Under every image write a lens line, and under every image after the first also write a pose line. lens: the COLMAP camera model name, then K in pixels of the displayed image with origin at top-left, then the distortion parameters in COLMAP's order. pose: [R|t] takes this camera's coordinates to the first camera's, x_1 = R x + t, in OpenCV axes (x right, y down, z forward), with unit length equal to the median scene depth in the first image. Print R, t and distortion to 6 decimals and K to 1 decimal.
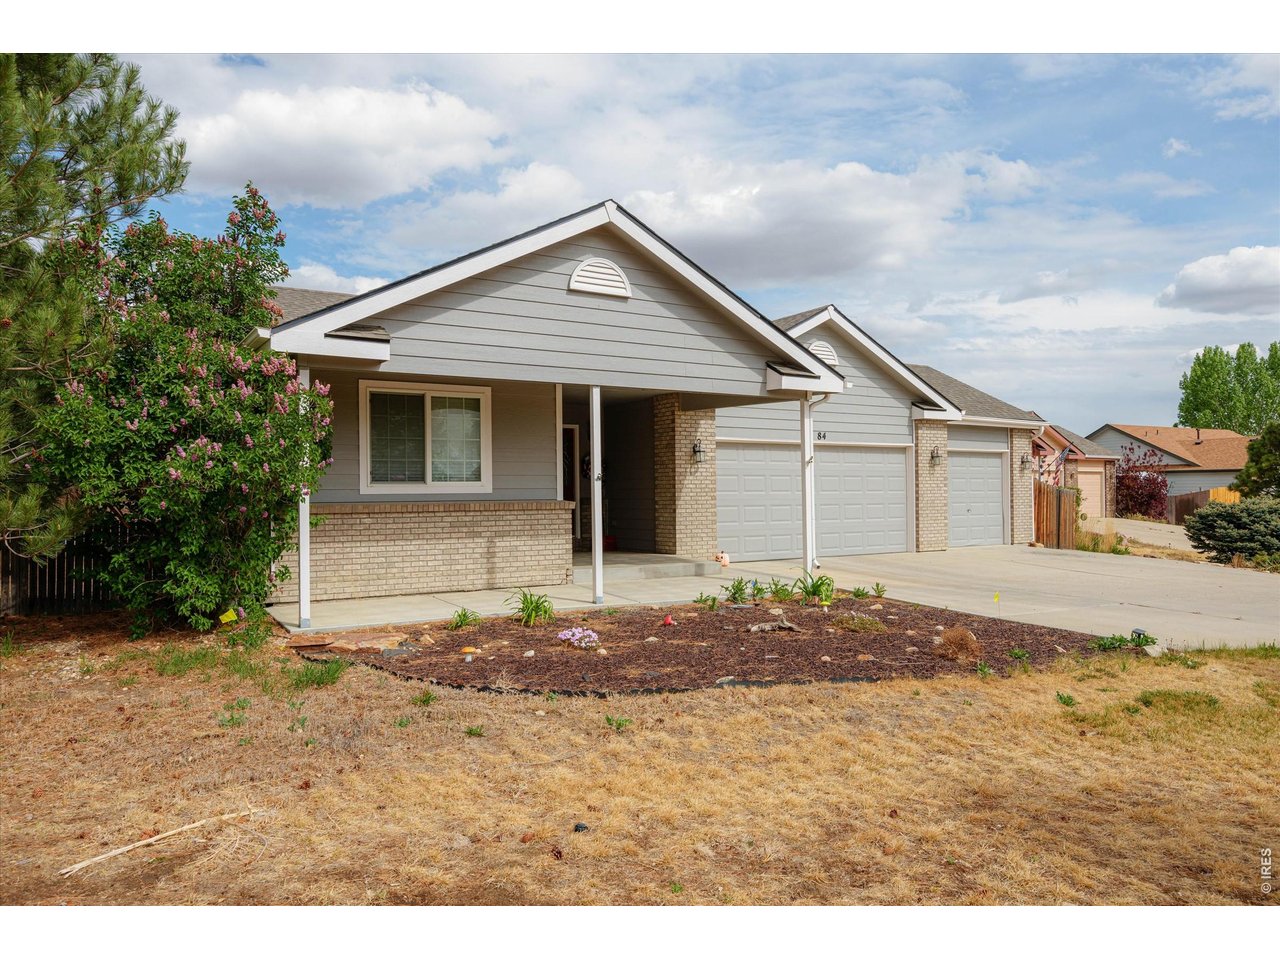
lens RADIAL K [[914.2, 0, 644.2], [0, 914.2, 488.5], [0, 0, 1]] dist [-0.026276, 0.000288]
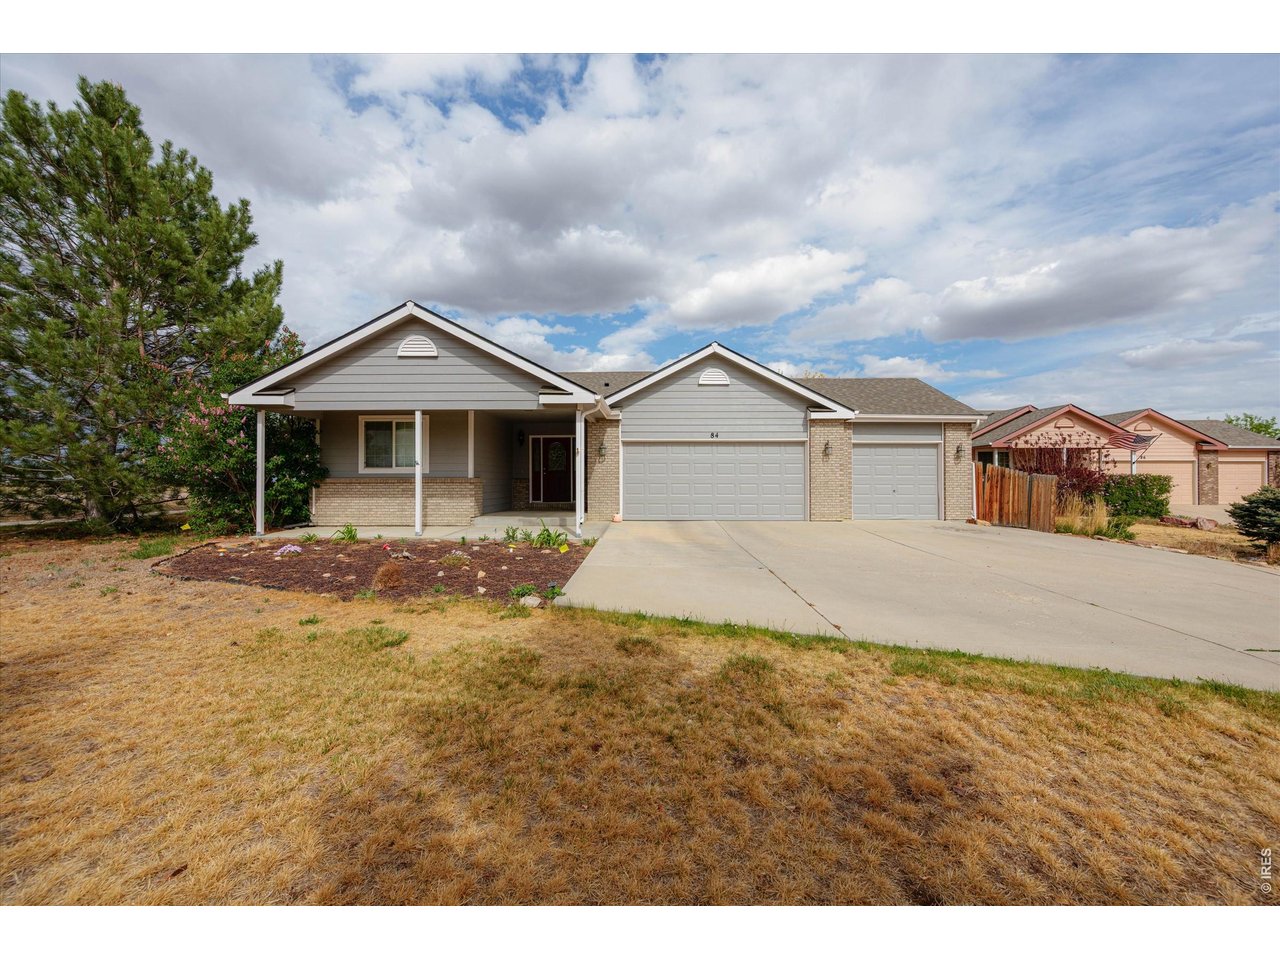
lens RADIAL K [[505.4, 0, 636.4], [0, 505.4, 477.3], [0, 0, 1]] dist [-0.002998, -0.000725]
pose [[0.837180, 0.003093, -0.546919, 0.485245], [-0.003817, 0.999993, -0.000188, 0.007761], [0.546914, 0.002245, 0.837186, 0.254013]]
